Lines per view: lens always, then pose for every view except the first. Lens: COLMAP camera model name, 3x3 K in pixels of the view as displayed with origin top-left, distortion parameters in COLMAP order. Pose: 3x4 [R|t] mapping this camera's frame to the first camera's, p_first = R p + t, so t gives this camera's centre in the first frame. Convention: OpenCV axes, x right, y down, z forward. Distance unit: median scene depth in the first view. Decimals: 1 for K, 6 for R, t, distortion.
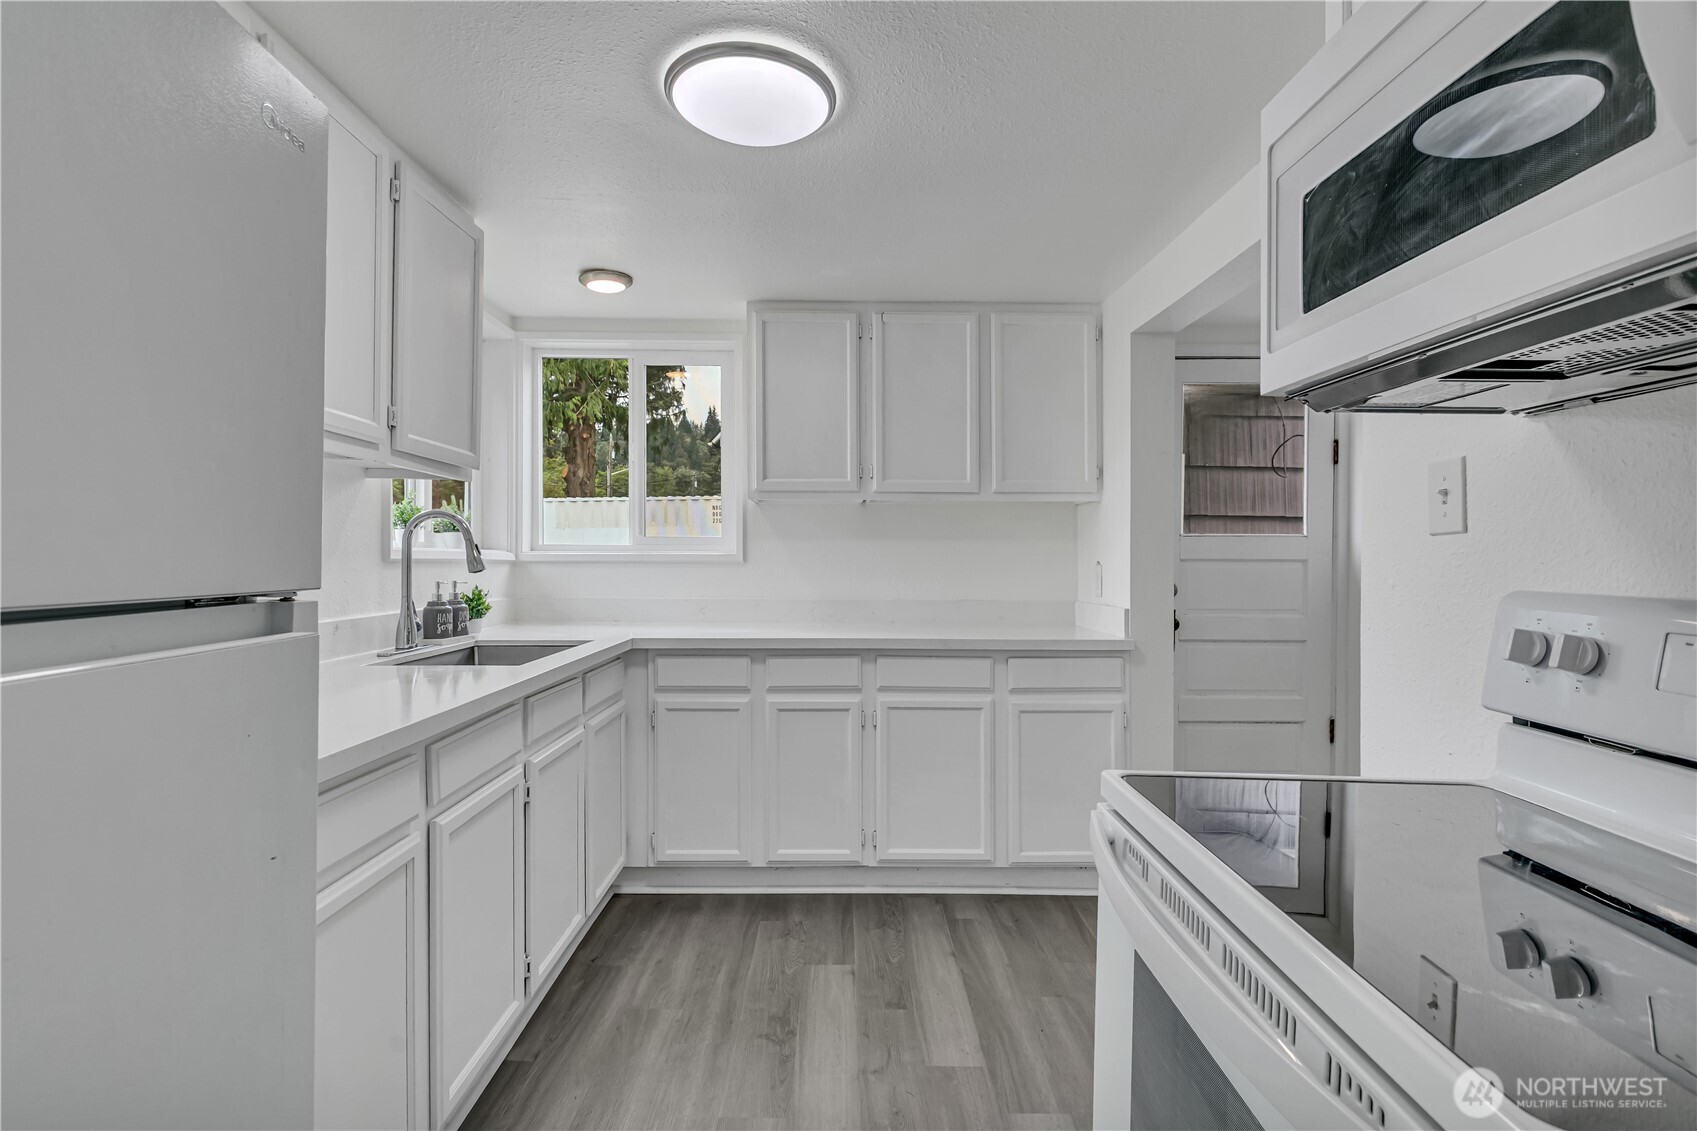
lens RADIAL K [[841.8, 0, 843.4], [0, 841.8, 552.2], [0, 0, 1]] dist [0.002540, 0.000781]
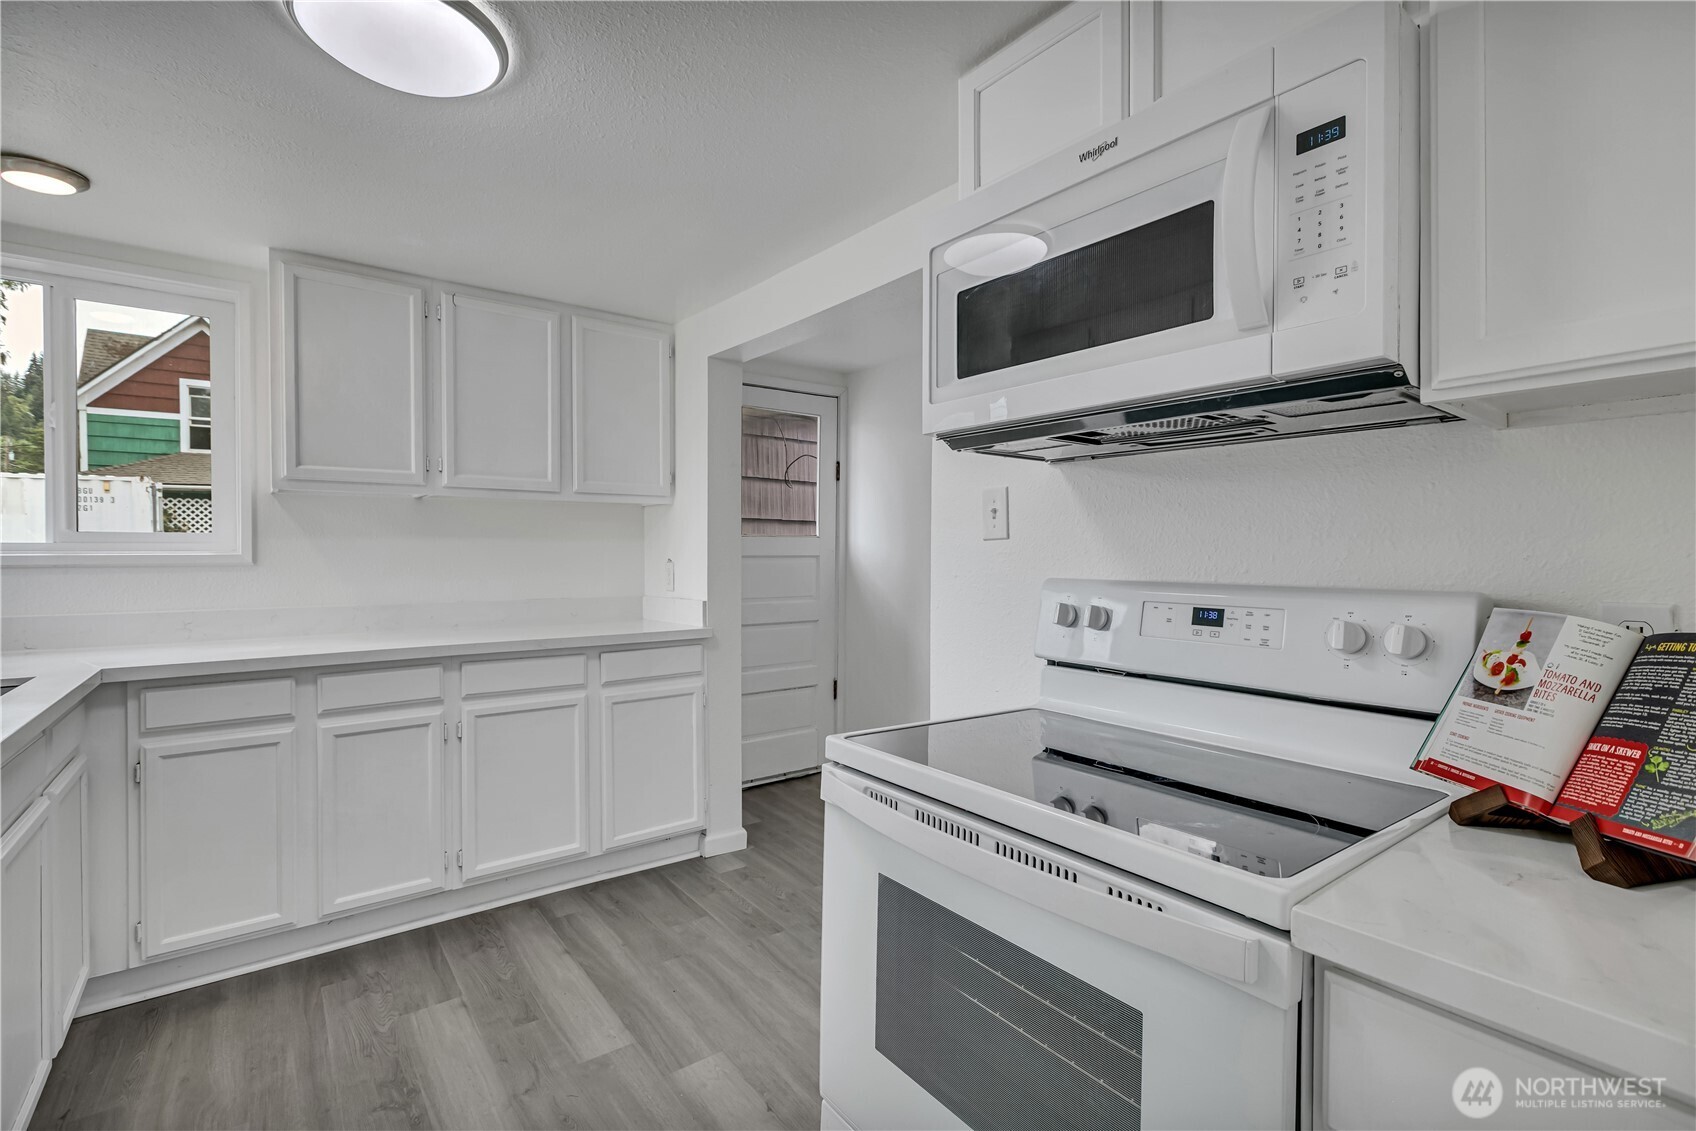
lens RADIAL K [[790.1, 0, 863.4], [0, 790.1, 551.9], [0, 0, 1]] dist [0.002396, 0.000257]
pose [[0.788179, -0.004978, 0.615426, -0.149095], [0.001527, 0.999980, 0.006133, -0.004705], [-0.615444, -0.003894, 0.788171, 0.034487]]
